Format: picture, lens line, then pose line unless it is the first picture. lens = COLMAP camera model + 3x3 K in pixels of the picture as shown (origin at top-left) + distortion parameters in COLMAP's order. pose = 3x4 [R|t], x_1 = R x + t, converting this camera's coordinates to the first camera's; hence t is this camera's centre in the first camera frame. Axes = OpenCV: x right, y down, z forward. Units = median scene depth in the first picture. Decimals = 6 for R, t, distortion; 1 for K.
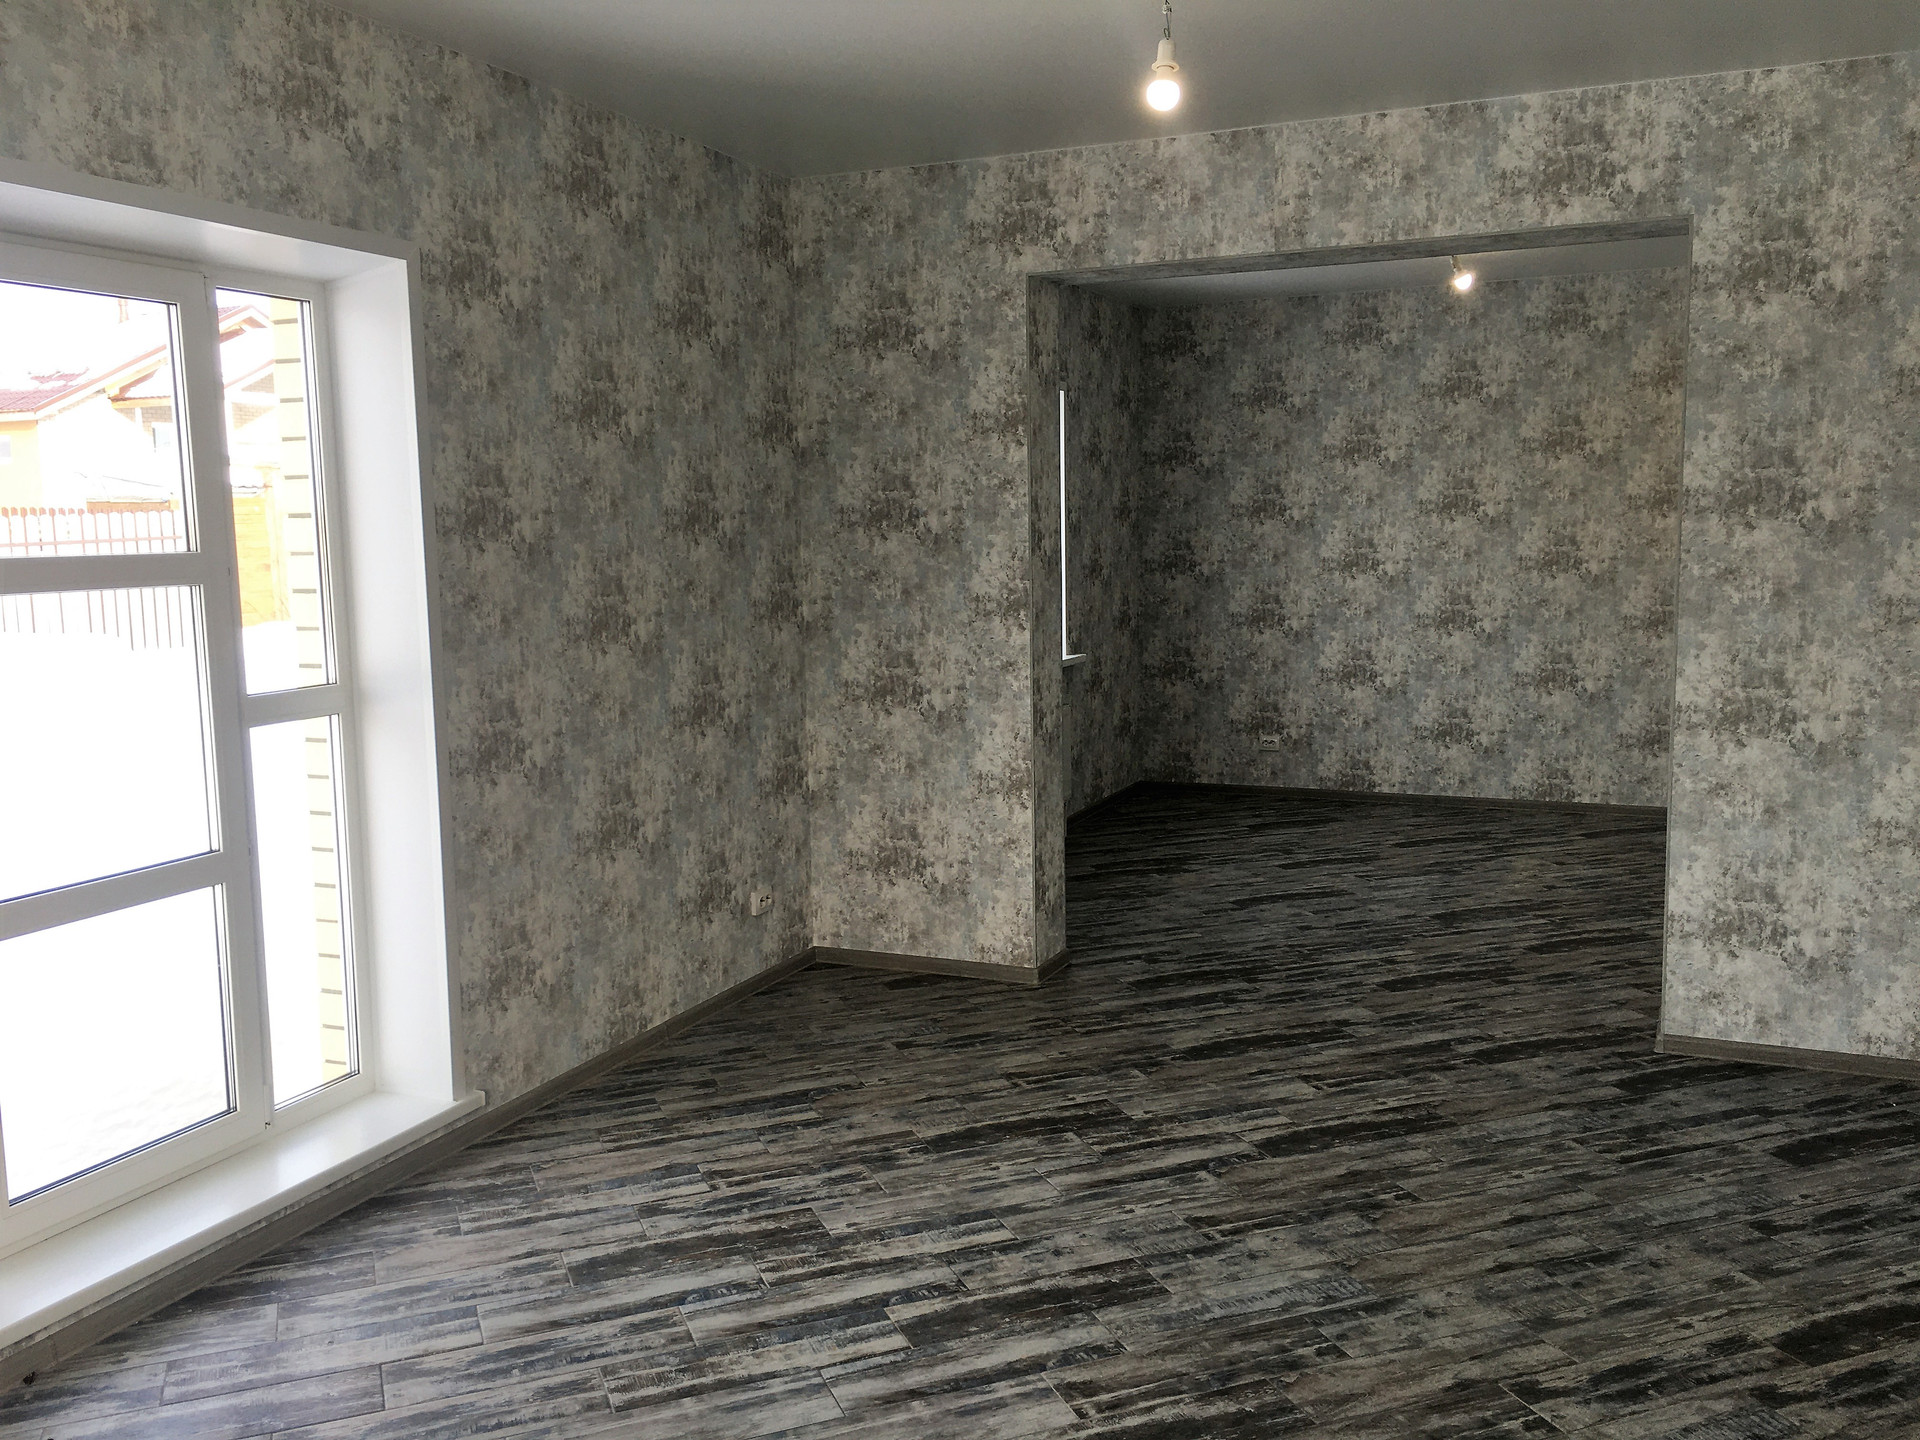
lens RADIAL K [[1639.9, 0, 953.8], [0, 1639.9, 725.9], [0, 0, 1]] dist [0.088341, -0.124367]
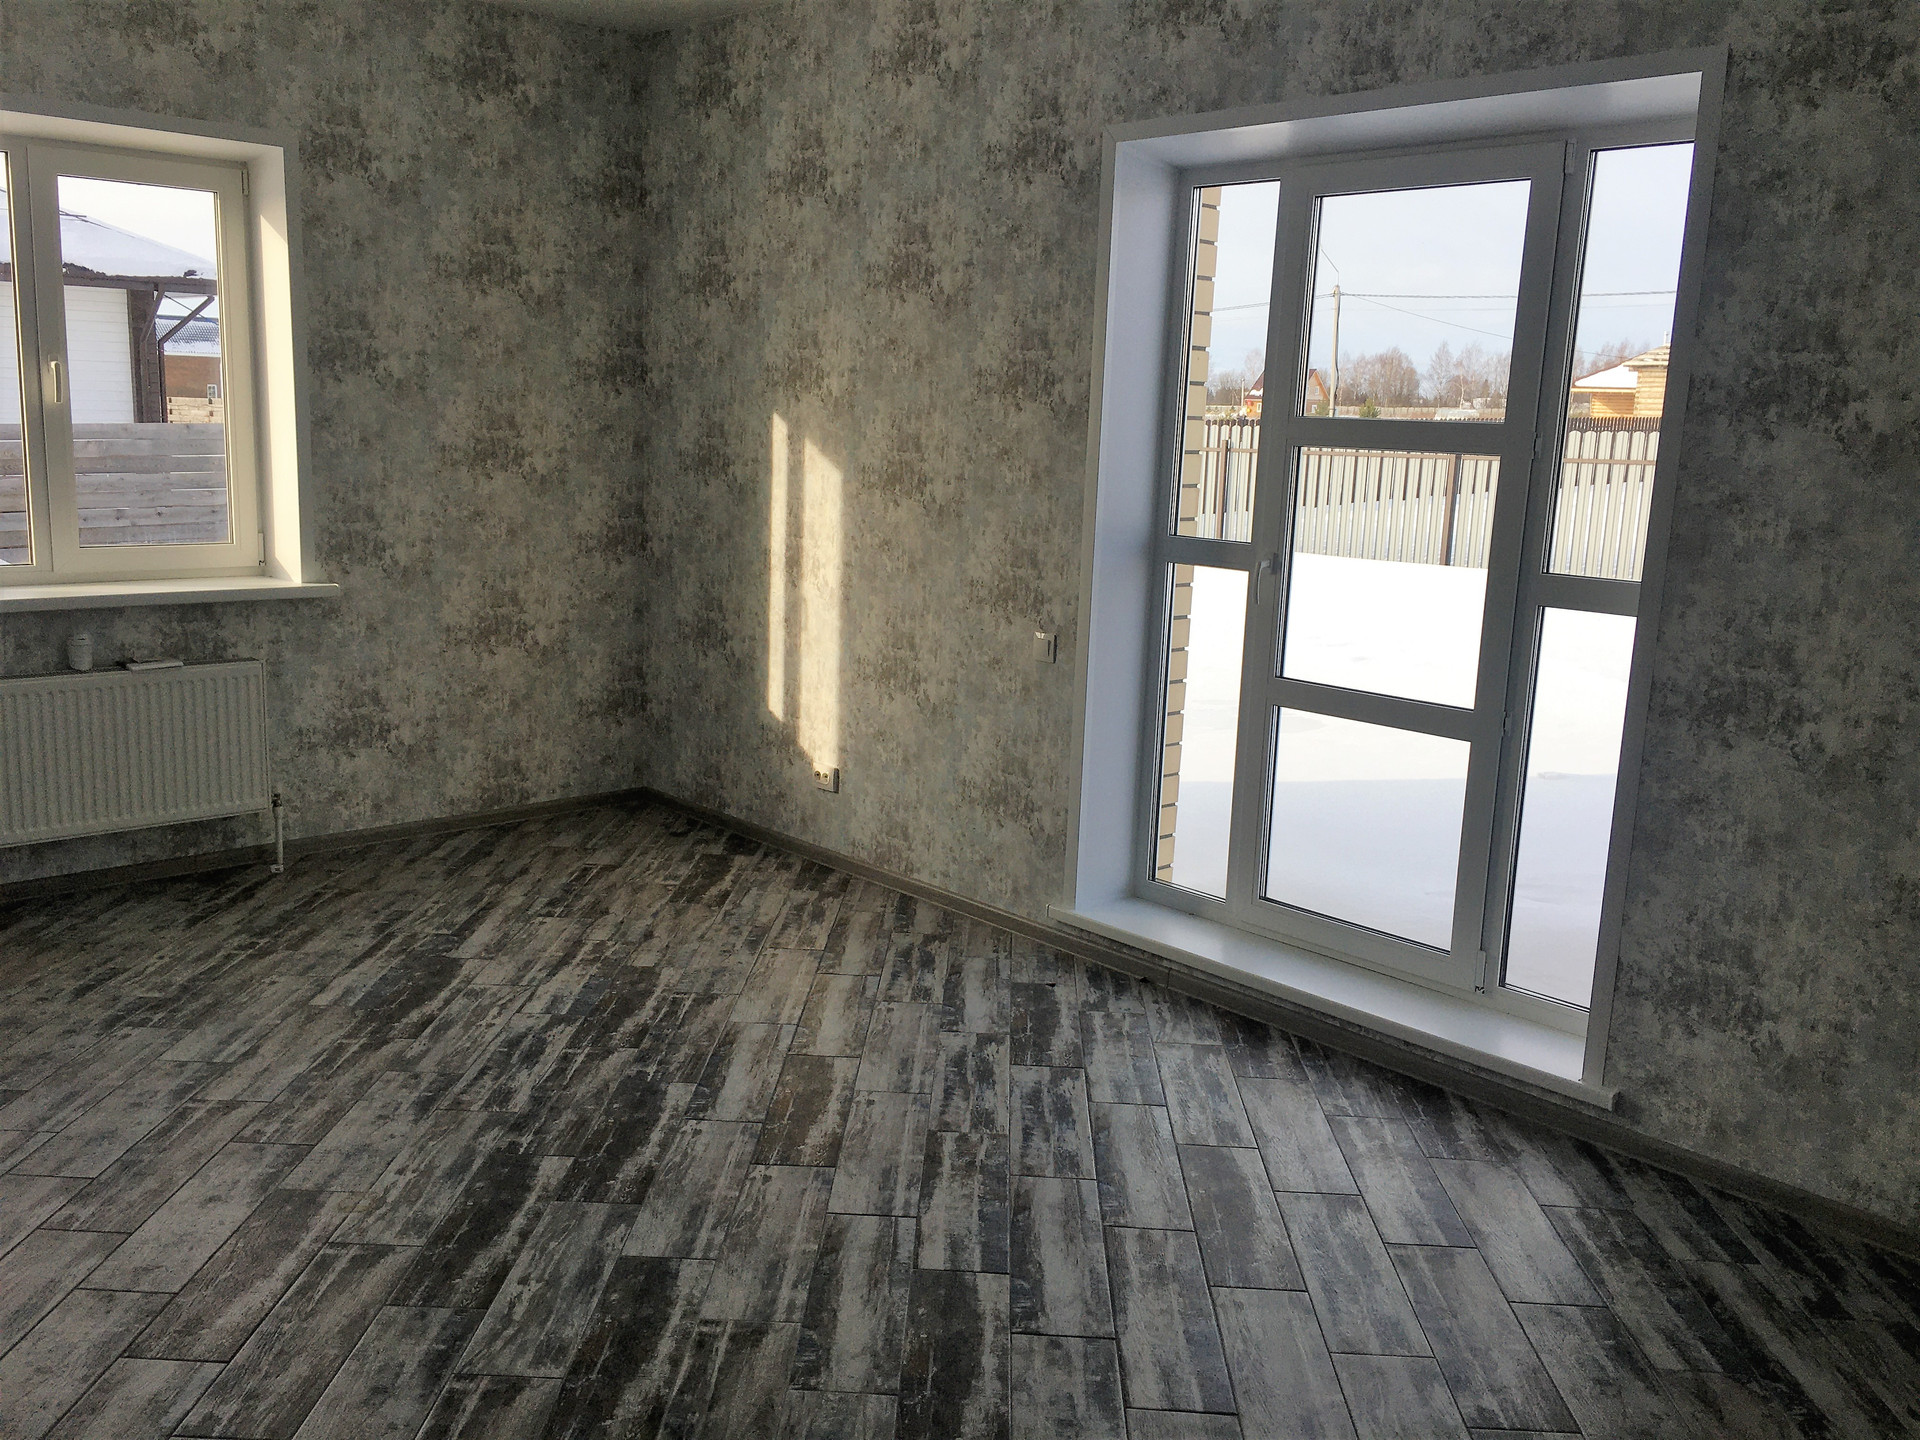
lens RADIAL K [[1639.9, 0, 970.7], [0, 1639.9, 726.4], [0, 0, 1]] dist [0.088341, -0.124367]
pose [[-0.389770, 0.177556, -0.903633, 0.697707], [-0.147528, 0.956526, 0.251583, -0.145622], [0.909019, 0.231371, -0.346631, 1.190866]]
